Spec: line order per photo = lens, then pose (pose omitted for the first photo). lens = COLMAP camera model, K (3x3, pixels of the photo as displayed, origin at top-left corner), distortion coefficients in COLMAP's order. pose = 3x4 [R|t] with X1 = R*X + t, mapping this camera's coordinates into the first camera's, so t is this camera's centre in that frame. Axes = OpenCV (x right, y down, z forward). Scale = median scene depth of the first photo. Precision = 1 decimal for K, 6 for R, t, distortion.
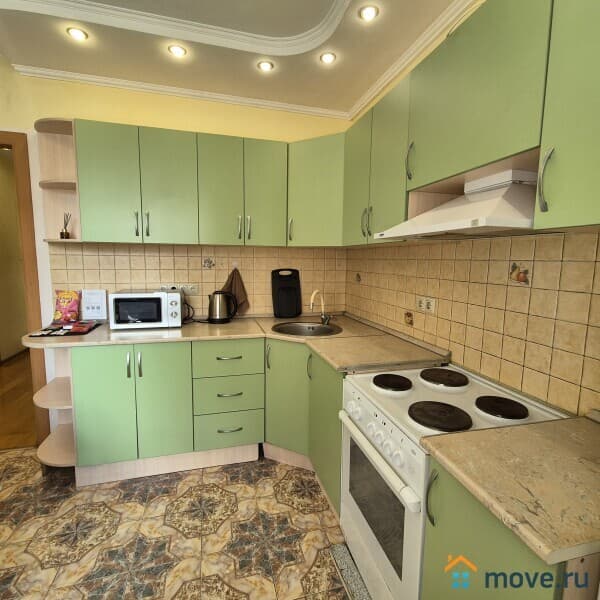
lens RADIAL K [[327.3, 0, 299.7], [0, 327.3, 298.8], [0, 0, 1]] dist [-0.000773, -0.001486]
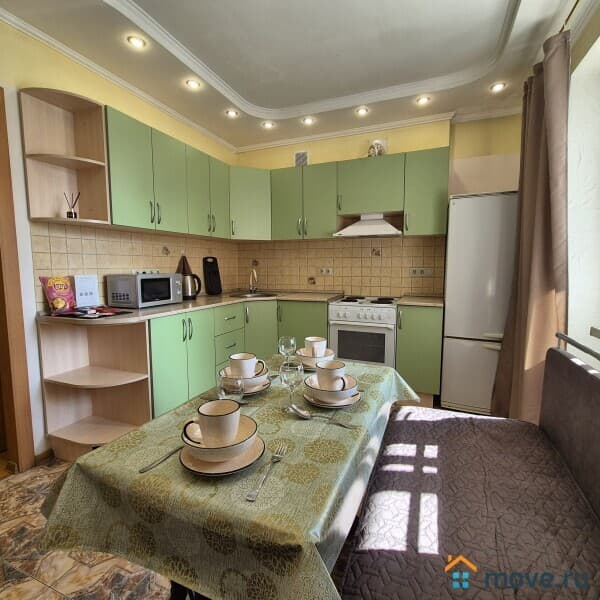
lens RADIAL K [[327.3, 0, 300.5], [0, 327.3, 299.0], [0, 0, 1]] dist [-0.000773, -0.001486]
pose [[0.603081, -0.096016, 0.791880, -1.083898], [0.107182, 0.993481, 0.038833, 0.076976], [-0.790446, 0.061456, 0.609441, -0.067204]]
